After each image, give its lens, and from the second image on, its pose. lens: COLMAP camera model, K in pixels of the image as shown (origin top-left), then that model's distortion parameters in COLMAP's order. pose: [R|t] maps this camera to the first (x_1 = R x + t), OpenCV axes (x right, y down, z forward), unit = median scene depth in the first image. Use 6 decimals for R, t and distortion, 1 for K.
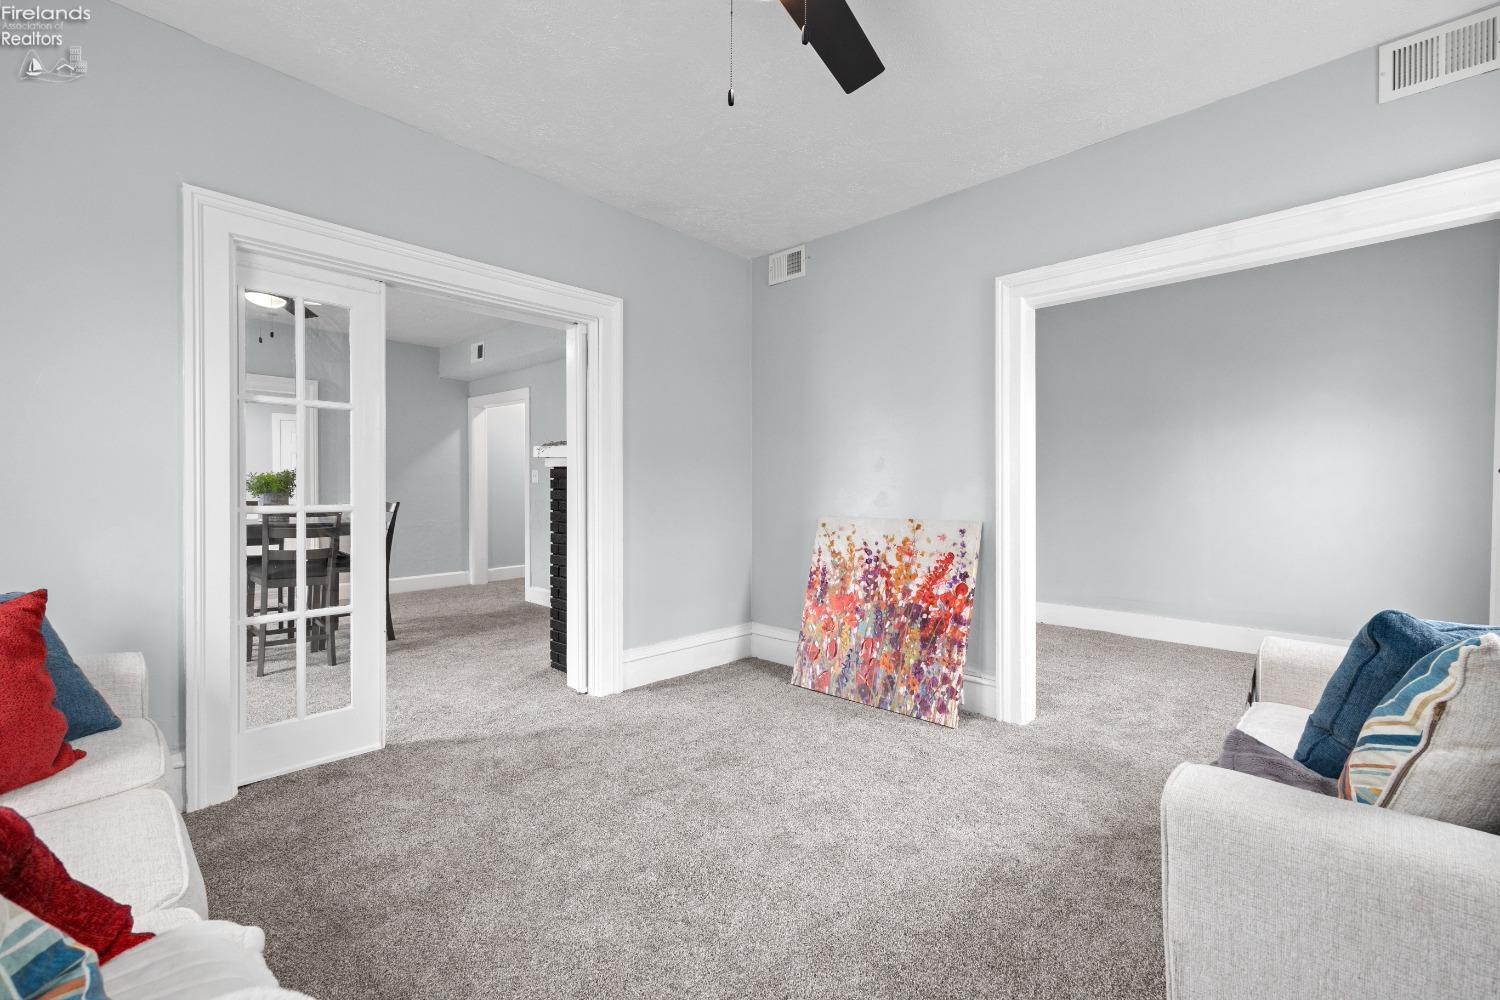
lens RADIAL K [[626.7, 0, 752.9], [0, 626.7, 490.8], [0, 0, 1]] dist [0.000347, -0.000016]
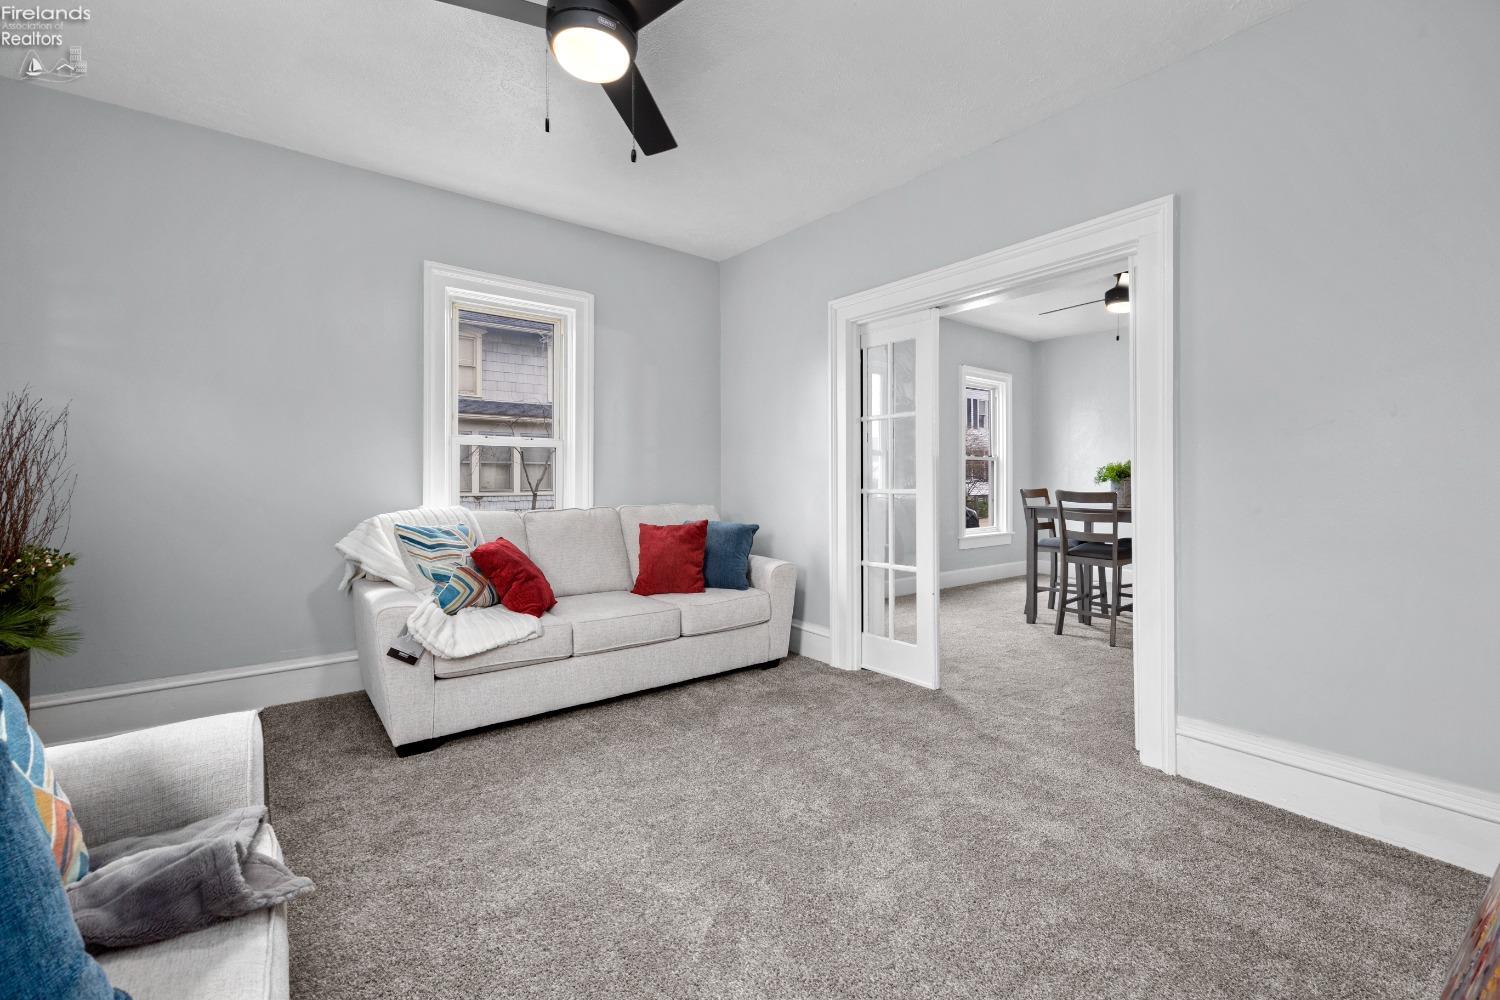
lens RADIAL K [[626.7, 0, 752.9], [0, 626.7, 490.8], [0, 0, 1]] dist [0.000347, -0.000016]
pose [[-0.142346, 0.017348, -0.989665, 0.565311], [0.001795, 0.999849, 0.017269, 0.000301], [0.989815, 0.000681, -0.142356, 0.697917]]
